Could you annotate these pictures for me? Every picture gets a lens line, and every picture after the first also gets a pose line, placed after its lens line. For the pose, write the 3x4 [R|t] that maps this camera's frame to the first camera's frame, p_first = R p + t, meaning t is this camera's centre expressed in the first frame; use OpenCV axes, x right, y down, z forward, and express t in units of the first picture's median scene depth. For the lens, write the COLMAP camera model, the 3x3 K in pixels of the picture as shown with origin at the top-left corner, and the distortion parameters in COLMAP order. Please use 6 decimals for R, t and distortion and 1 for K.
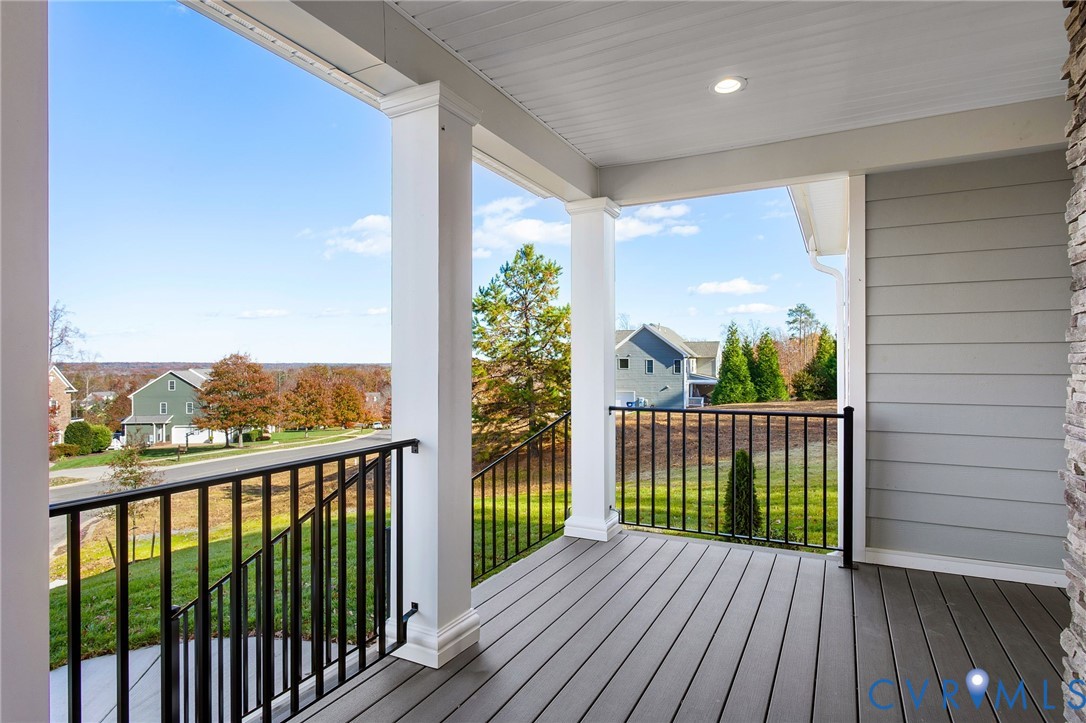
lens RADIAL K [[598.7, 0, 543.0], [0, 598.7, 361.5], [0, 0, 1]] dist [-0.005187, -0.000392]
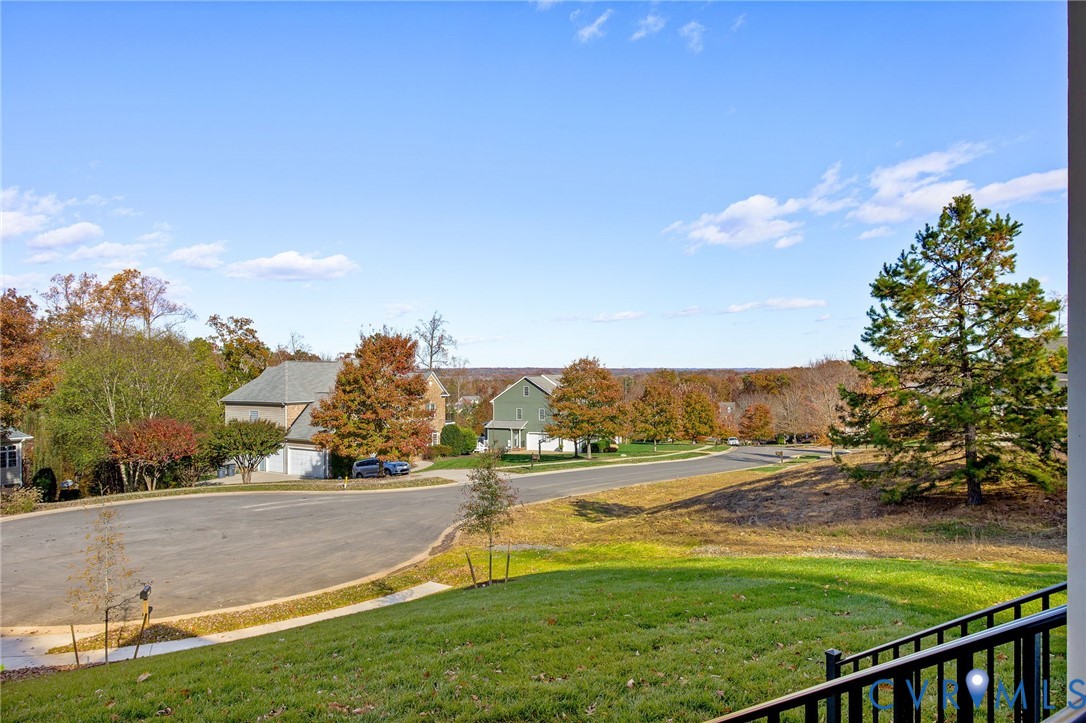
lens RADIAL K [[651.7, 0, 543.0], [0, 651.7, 361.5], [0, 0, 1]] dist [0.000600, -0.001693]
pose [[0.861457, -0.007258, -0.507779, -0.059686], [0.004281, 0.999966, -0.007030, -0.001919], [0.507813, 0.003882, 0.861459, 0.102416]]
